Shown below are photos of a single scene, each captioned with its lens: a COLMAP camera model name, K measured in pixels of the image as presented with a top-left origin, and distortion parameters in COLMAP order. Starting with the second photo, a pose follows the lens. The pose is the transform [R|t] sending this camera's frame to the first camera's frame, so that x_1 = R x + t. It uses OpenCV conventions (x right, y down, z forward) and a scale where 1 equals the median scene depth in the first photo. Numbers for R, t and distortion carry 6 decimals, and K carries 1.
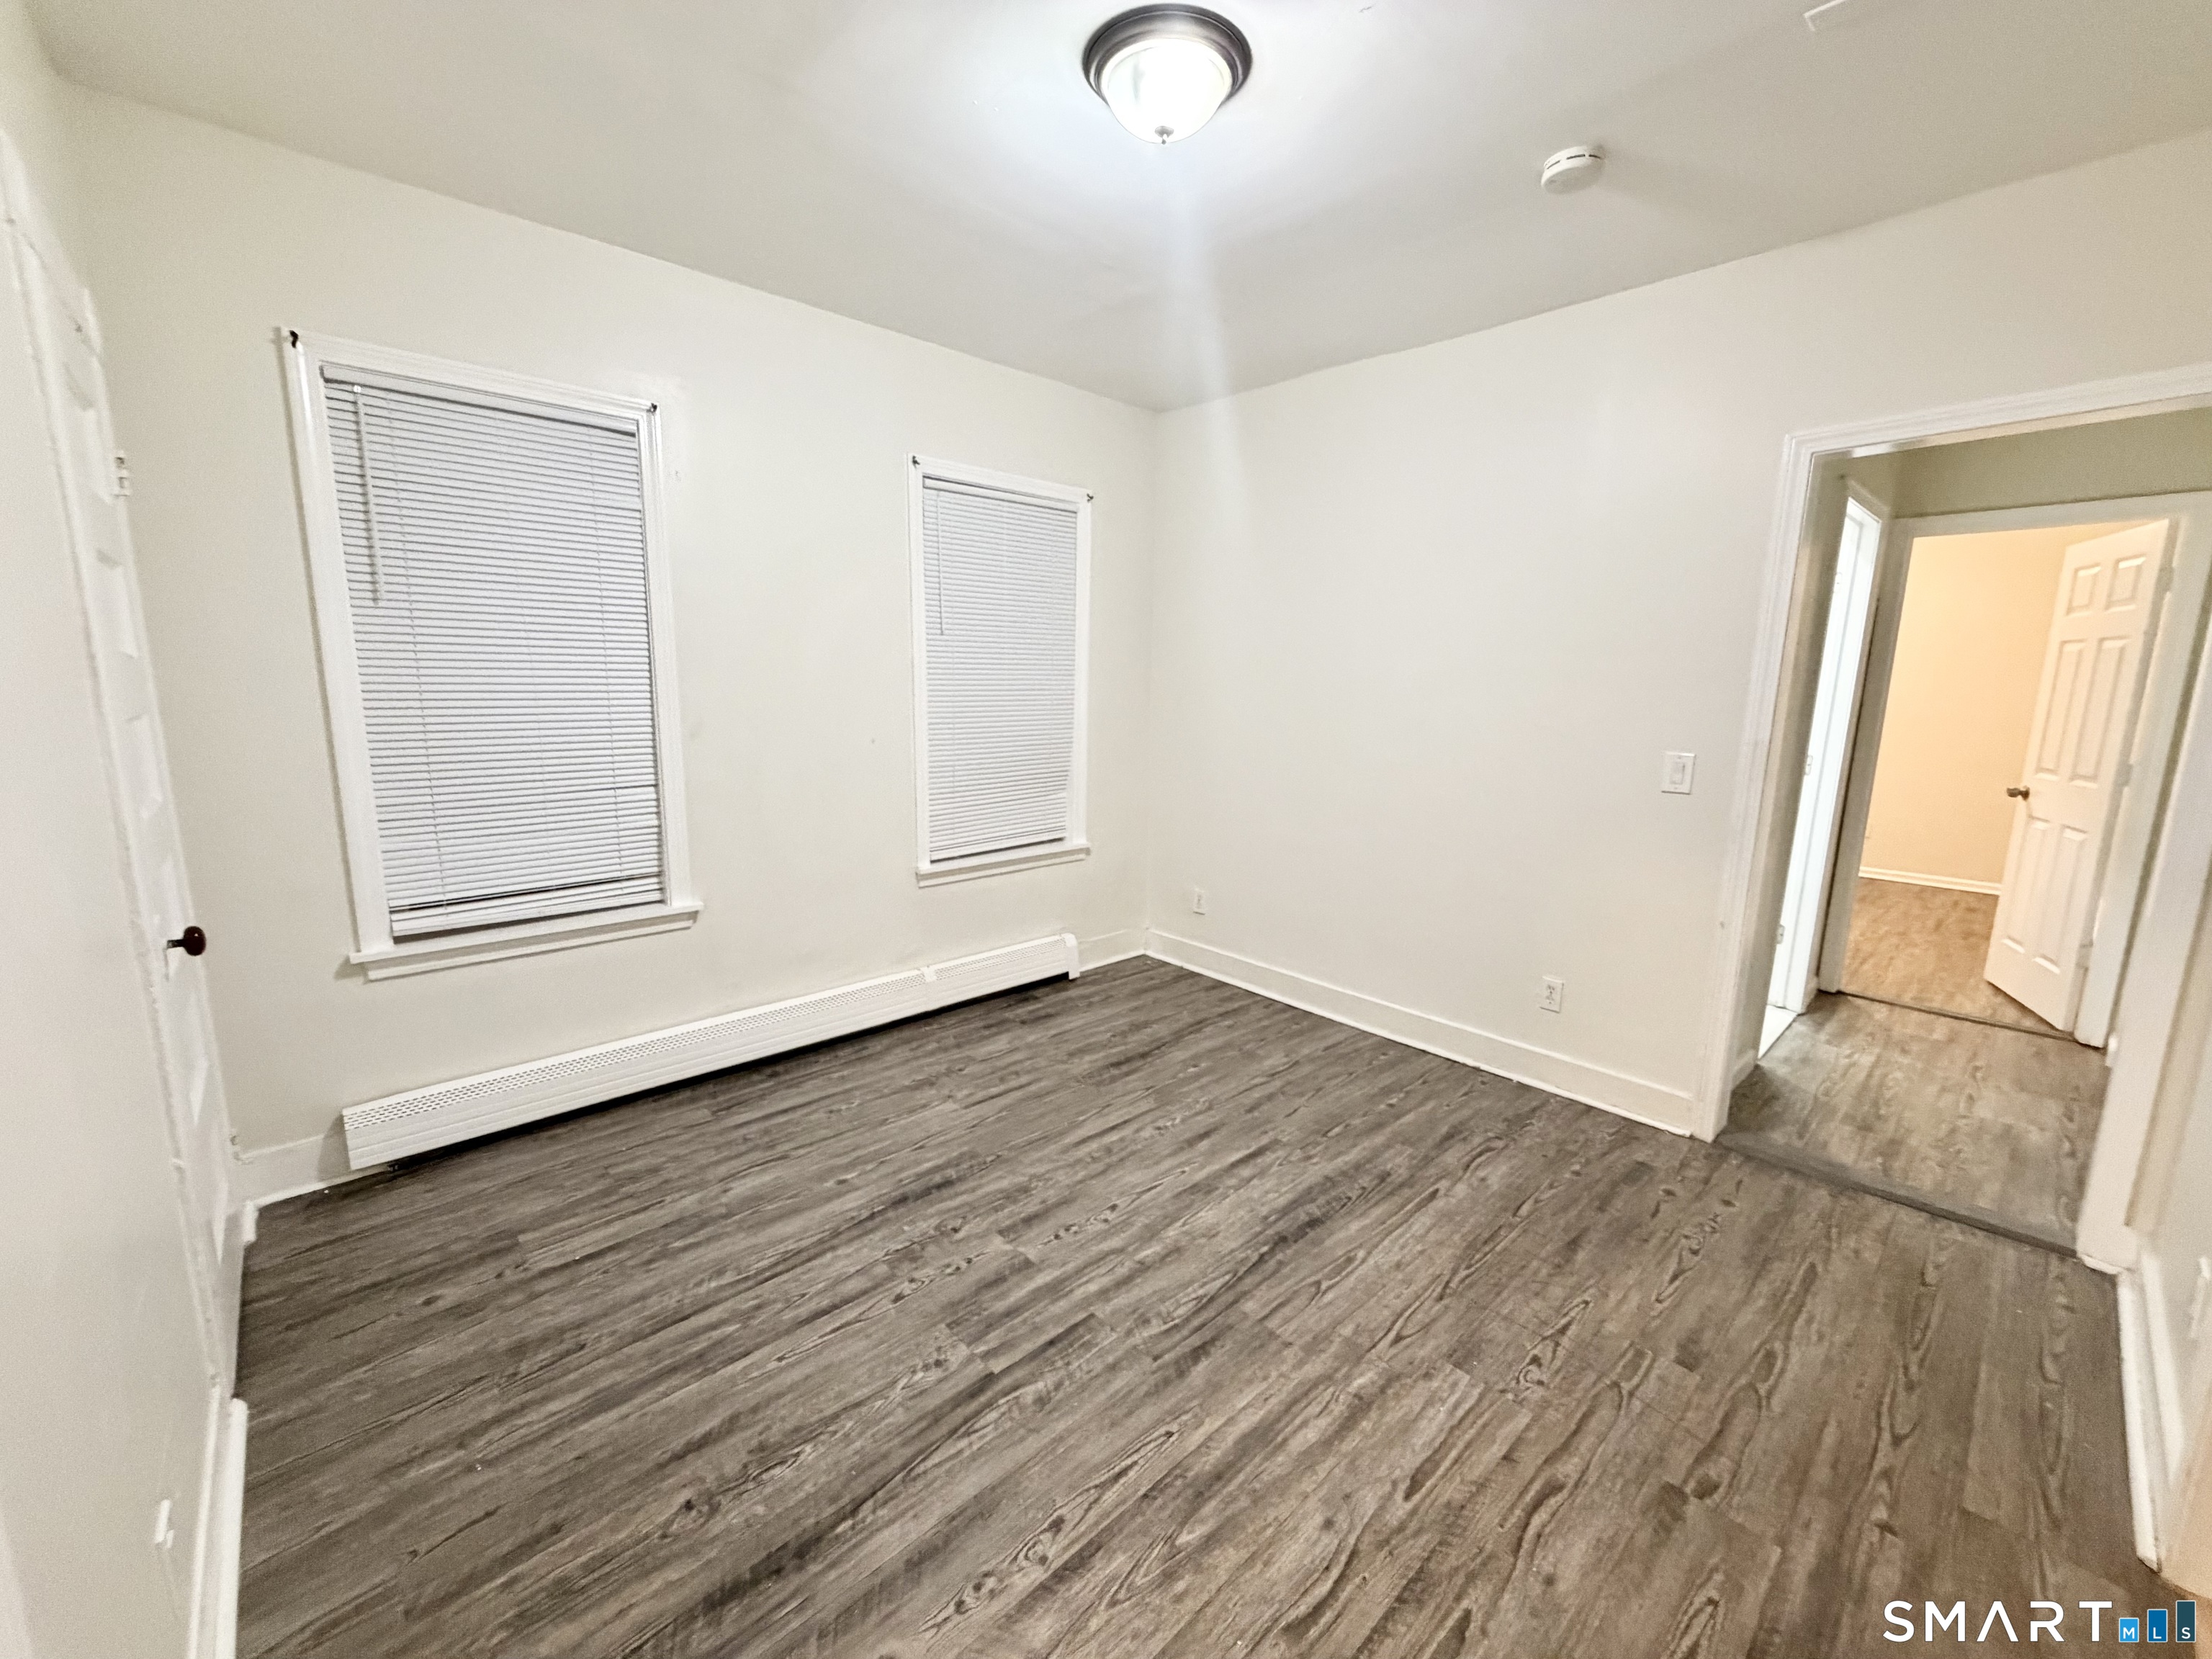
lens RADIAL K [[876.7, 0, 1106.7], [0, 876.7, 819.2], [0, 0, 1]] dist [-0.000162, -0.000045]
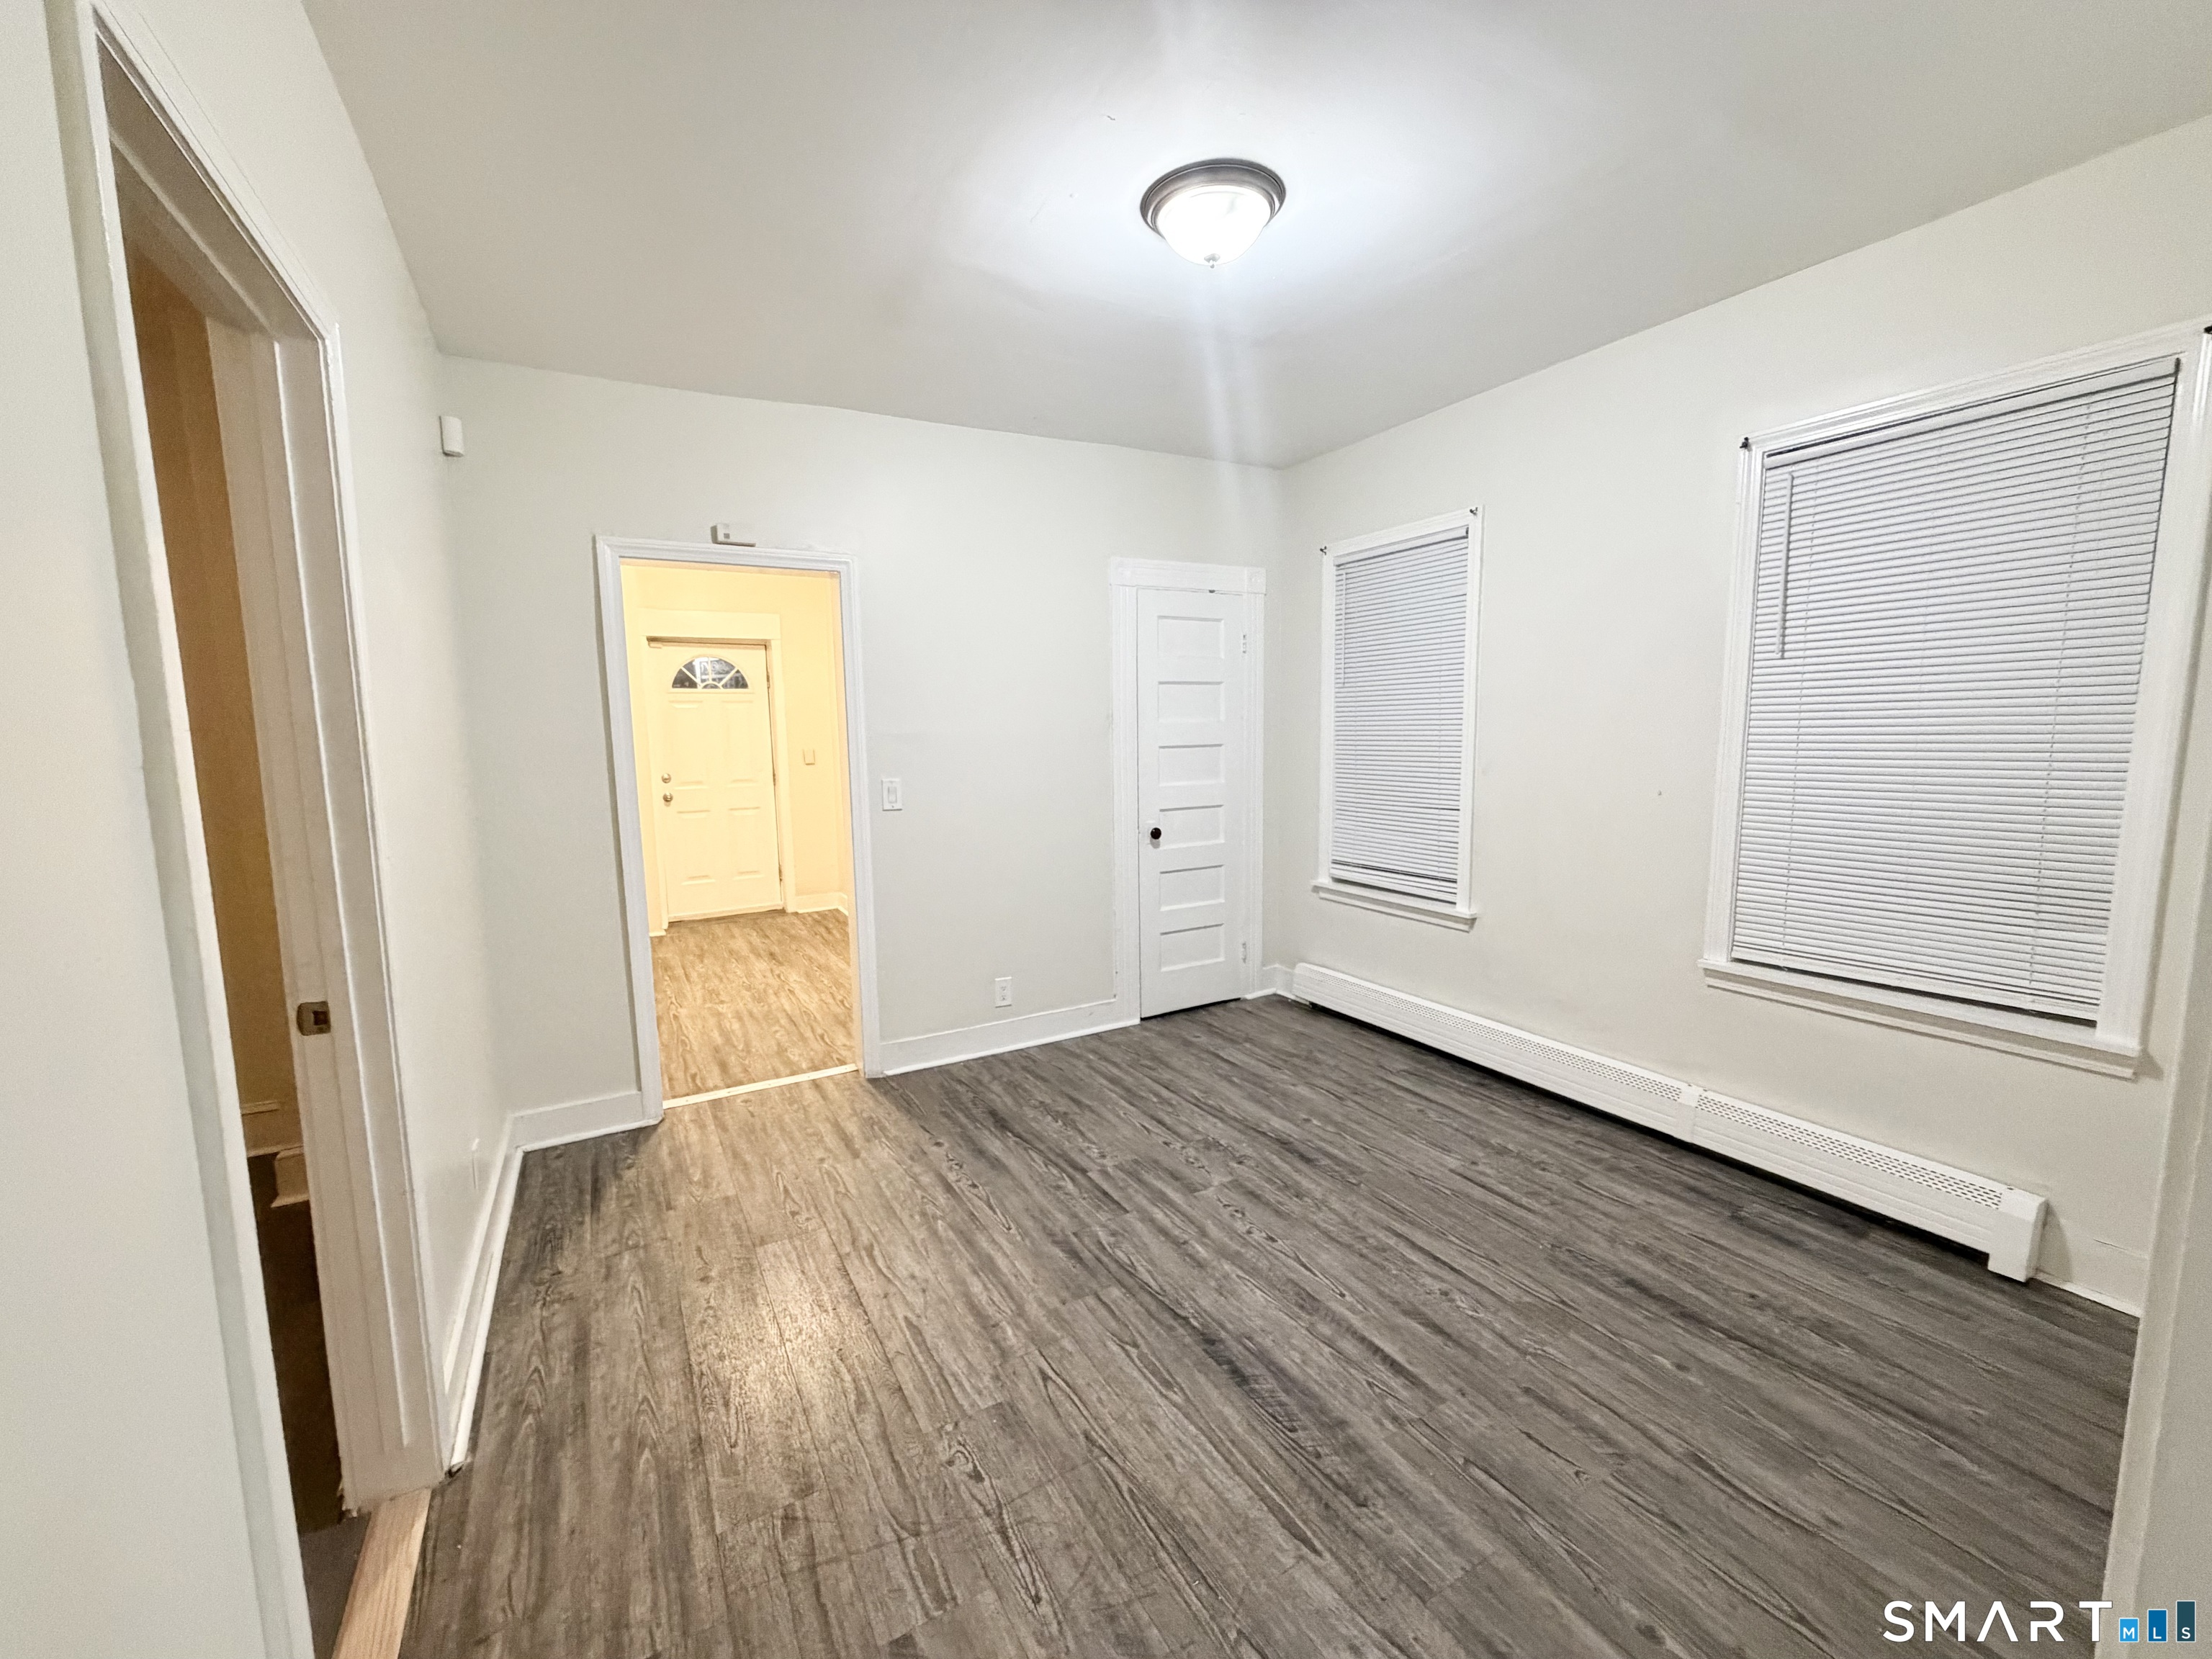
lens RADIAL K [[876.7, 0, 1104.7], [0, 876.7, 825.2], [0, 0, 1]] dist [-0.000162, -0.000045]
pose [[-0.216583, 0.100346, -0.971093, 1.055740], [-0.140891, 0.981078, 0.132801, -0.147363], [0.966044, 0.165581, -0.198347, 0.994505]]
